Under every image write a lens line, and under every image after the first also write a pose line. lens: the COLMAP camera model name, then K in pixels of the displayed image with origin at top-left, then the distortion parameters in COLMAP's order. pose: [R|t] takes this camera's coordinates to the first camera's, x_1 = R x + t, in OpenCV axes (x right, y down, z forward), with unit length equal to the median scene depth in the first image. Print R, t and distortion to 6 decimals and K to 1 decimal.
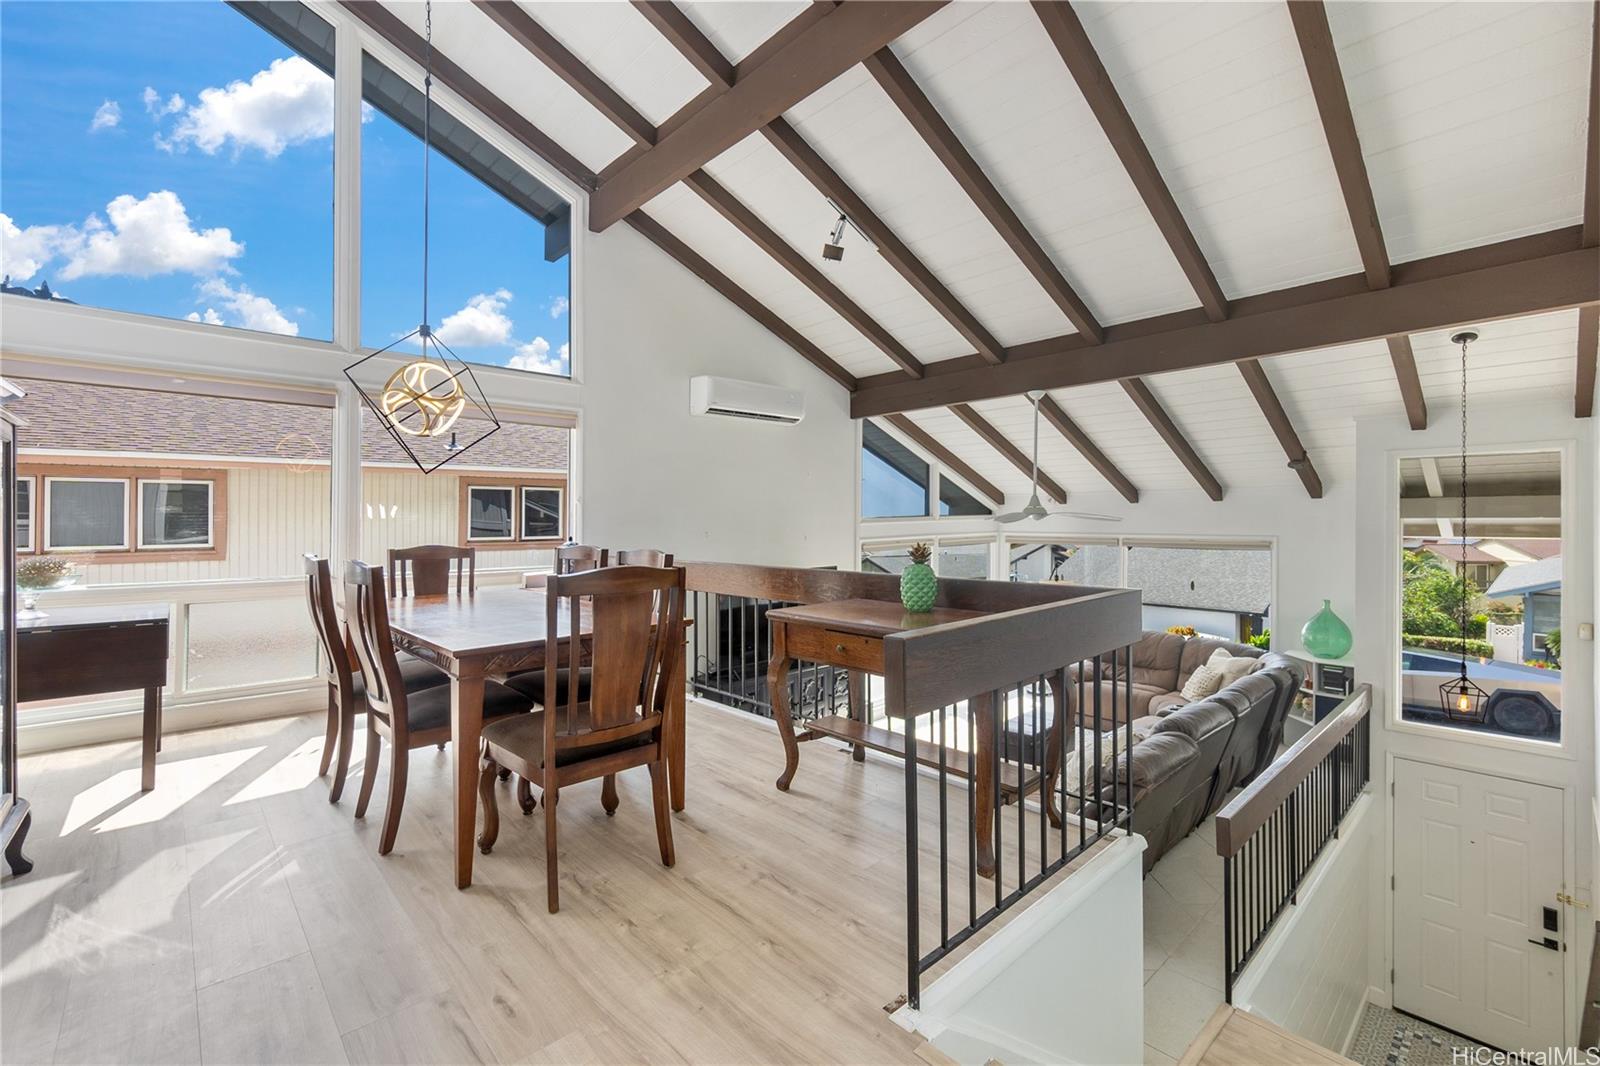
lens RADIAL K [[698.0, 0, 793.6], [0, 698.0, 519.5], [0, 0, 1]] dist [0.003358, 0.000261]
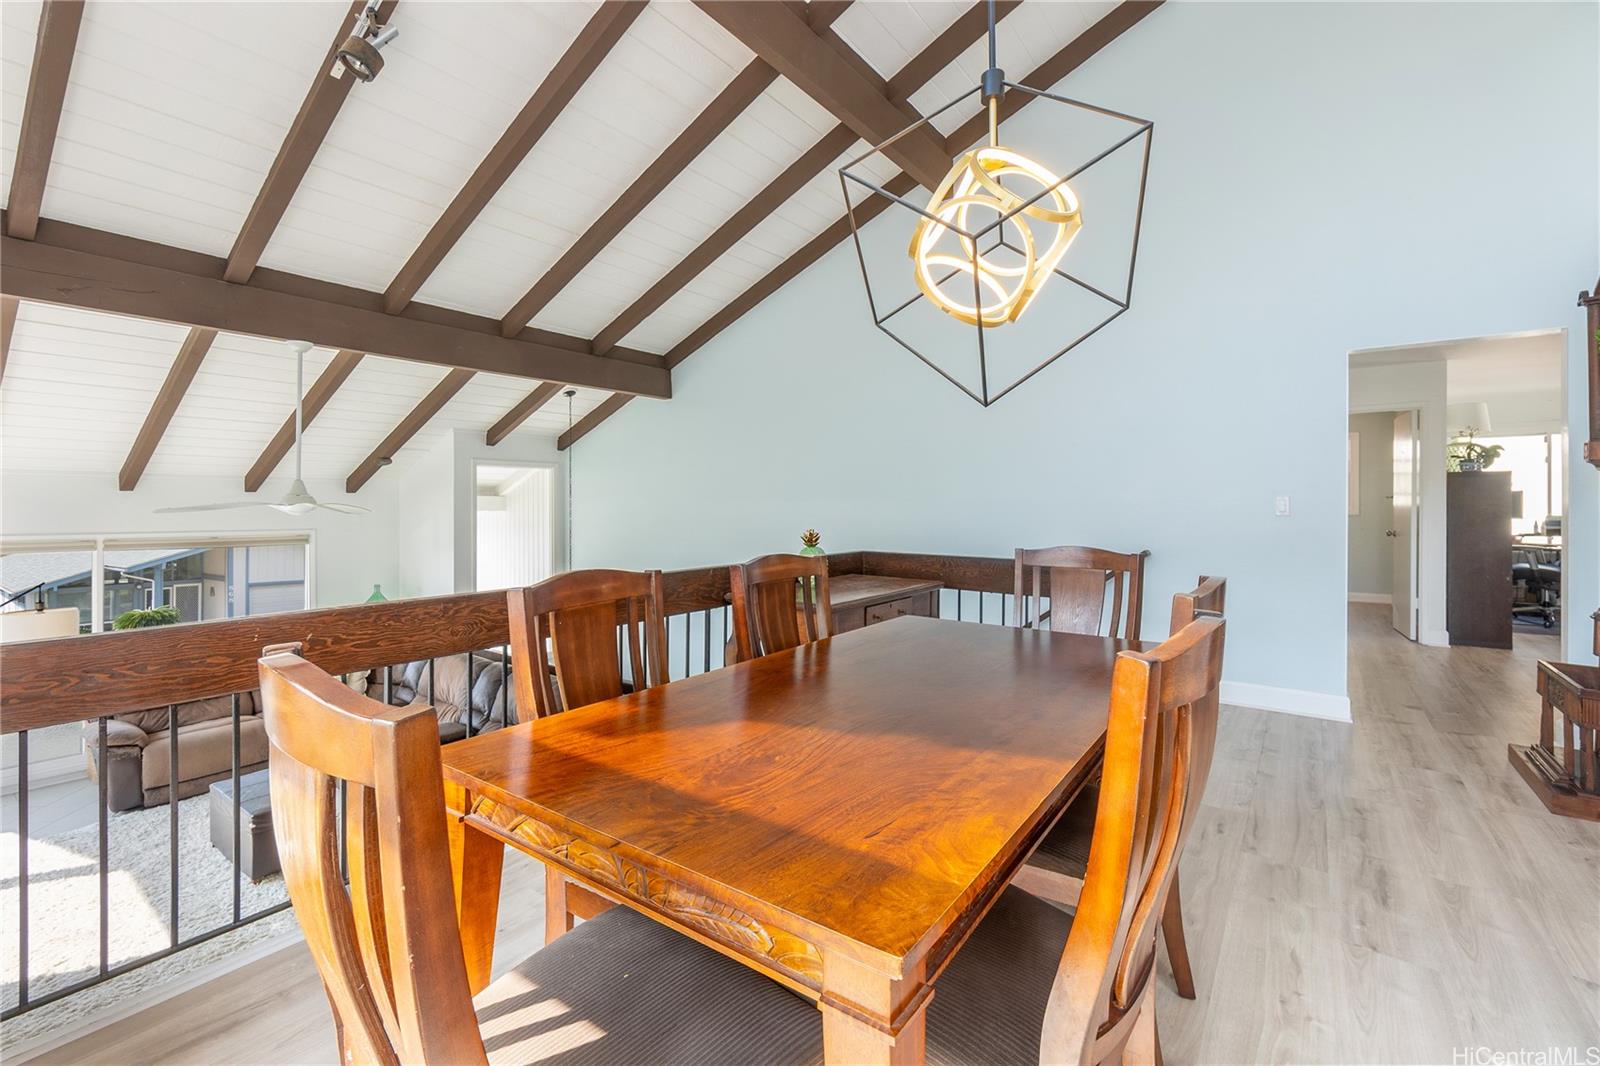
lens RADIAL K [[698.0, 0, 792.6], [0, 698.0, 509.0], [0, 0, 1]] dist [0.003358, 0.000261]
pose [[-0.196593, 0.003608, 0.980478, -0.719672], [0.003355, 0.999990, -0.003007, 0.001378], [-0.980479, 0.002698, -0.196603, 0.922272]]
